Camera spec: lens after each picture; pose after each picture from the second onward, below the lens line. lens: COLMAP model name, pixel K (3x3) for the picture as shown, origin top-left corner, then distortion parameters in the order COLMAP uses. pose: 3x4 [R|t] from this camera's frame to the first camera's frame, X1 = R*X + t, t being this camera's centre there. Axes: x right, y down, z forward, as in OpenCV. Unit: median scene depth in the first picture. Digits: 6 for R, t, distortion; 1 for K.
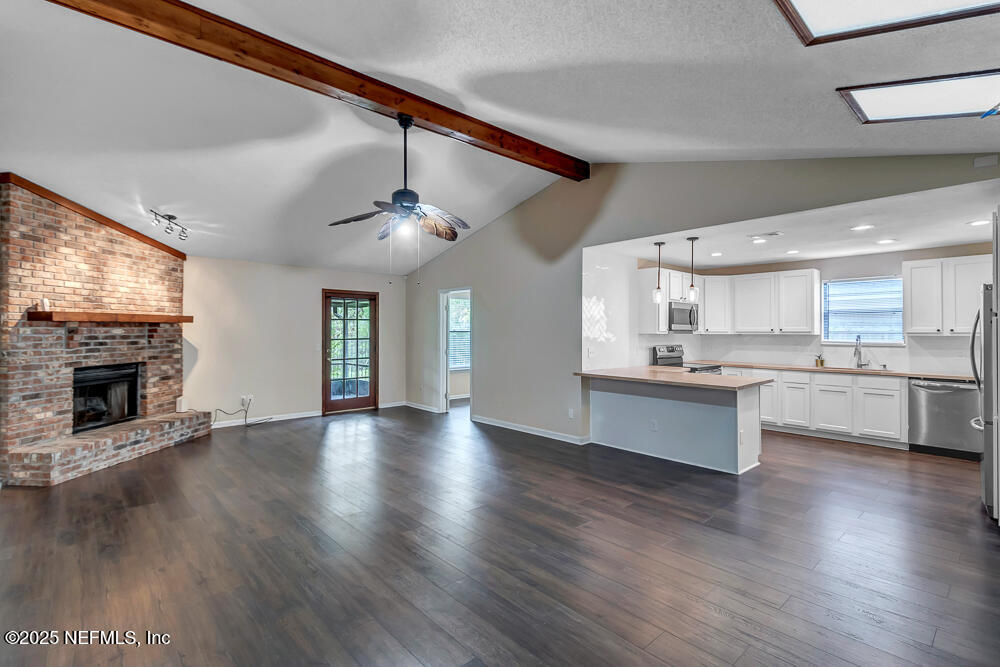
lens RADIAL K [[468.3, 0, 493.6], [0, 468.3, 328.2], [0, 0, 1]] dist [0.001888, -0.000527]
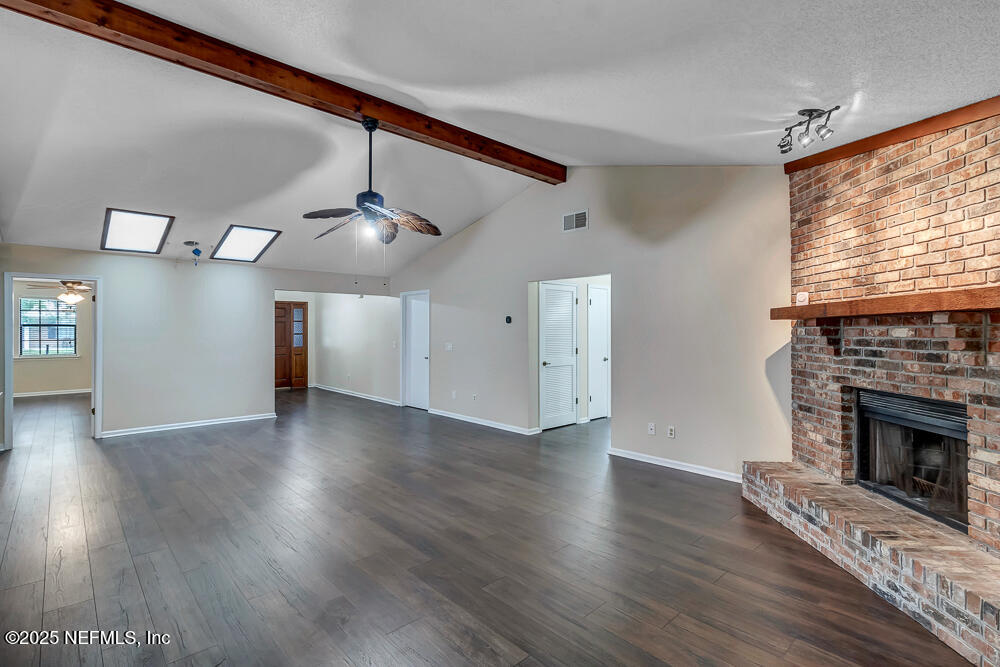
lens RADIAL K [[468.3, 0, 497.4], [0, 468.3, 327.8], [0, 0, 1]] dist [0.001888, -0.000527]
pose [[-0.999770, -0.000171, -0.021423, -0.315991], [0.000050, 0.999947, -0.010321, 0.006332], [0.021424, -0.010320, -0.999717, 1.426903]]
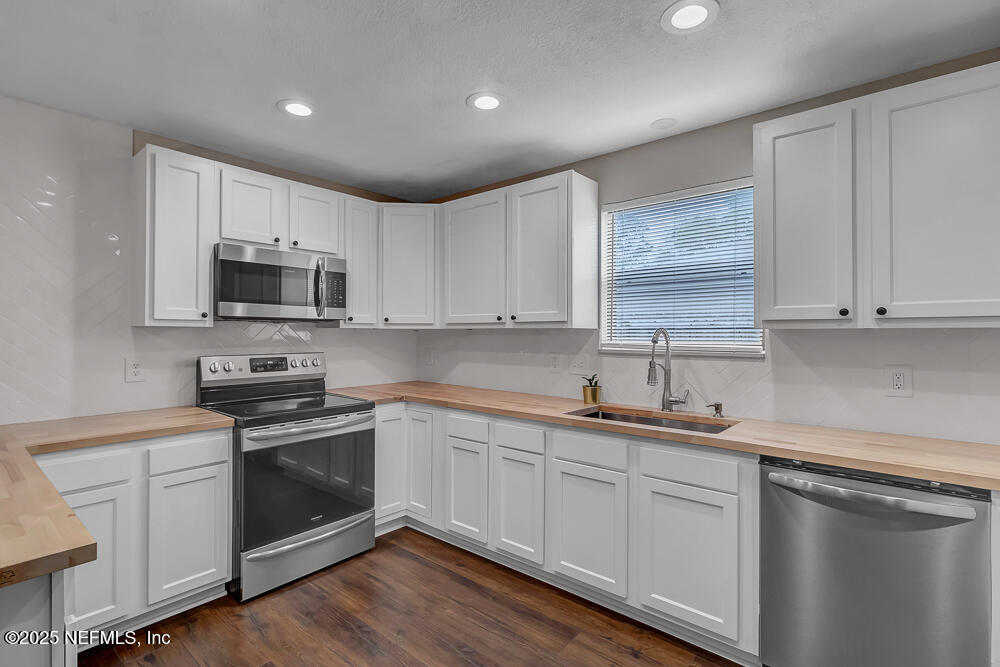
lens RADIAL K [[468.3, 0, 488.2], [0, 468.3, 327.2], [0, 0, 1]] dist [0.001888, -0.000527]
pose [[0.991751, 0.000757, 0.128178, 0.622901], [-0.000366, 0.999995, -0.003070, 0.015704], [-0.128179, 0.002998, 0.991746, 0.667746]]
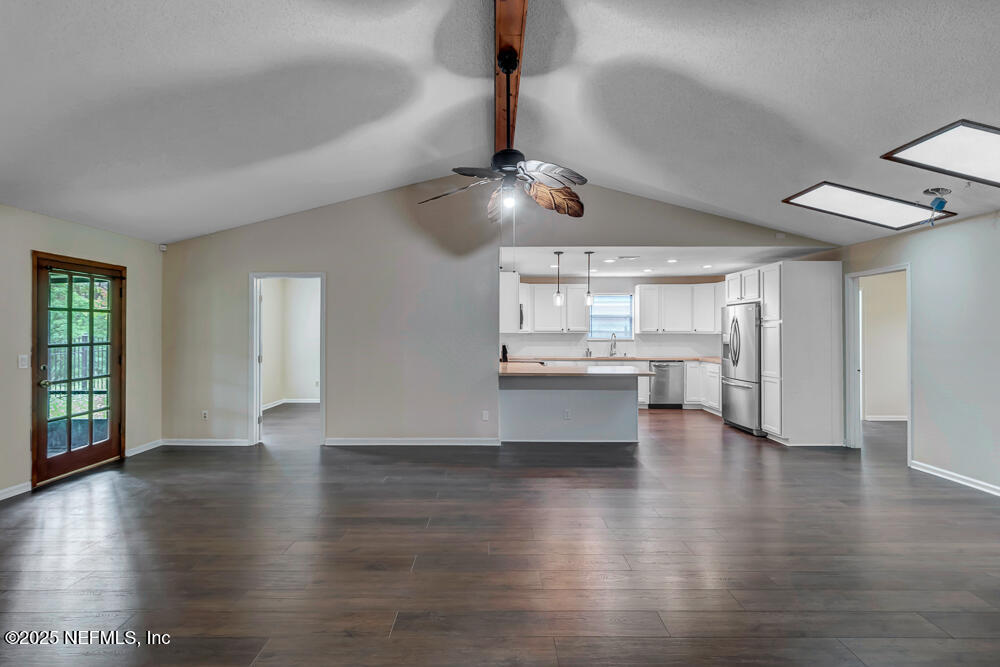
lens RADIAL K [[468.3, 0, 492.3], [0, 468.3, 328.2], [0, 0, 1]] dist [0.001888, -0.000527]
pose [[0.665437, 0.002749, 0.746449, -0.561637], [-0.005016, 0.999987, 0.000789, 0.000528], [-0.746437, -0.004270, 0.665442, 0.352881]]
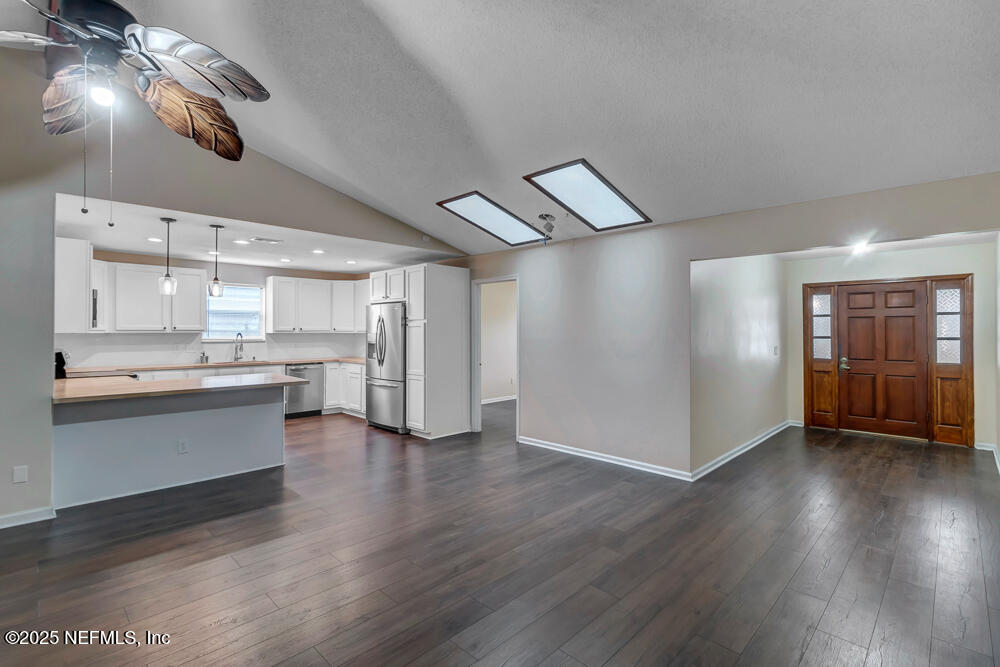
lens RADIAL K [[468.3, 0, 496.2], [0, 468.3, 325.9], [0, 0, 1]] dist [0.001888, -0.000527]
pose [[-0.065740, 0.008142, 0.997804, -0.456073], [-0.008265, 0.999928, -0.008703, 0.002374], [-0.997803, -0.008819, -0.065668, 0.469768]]
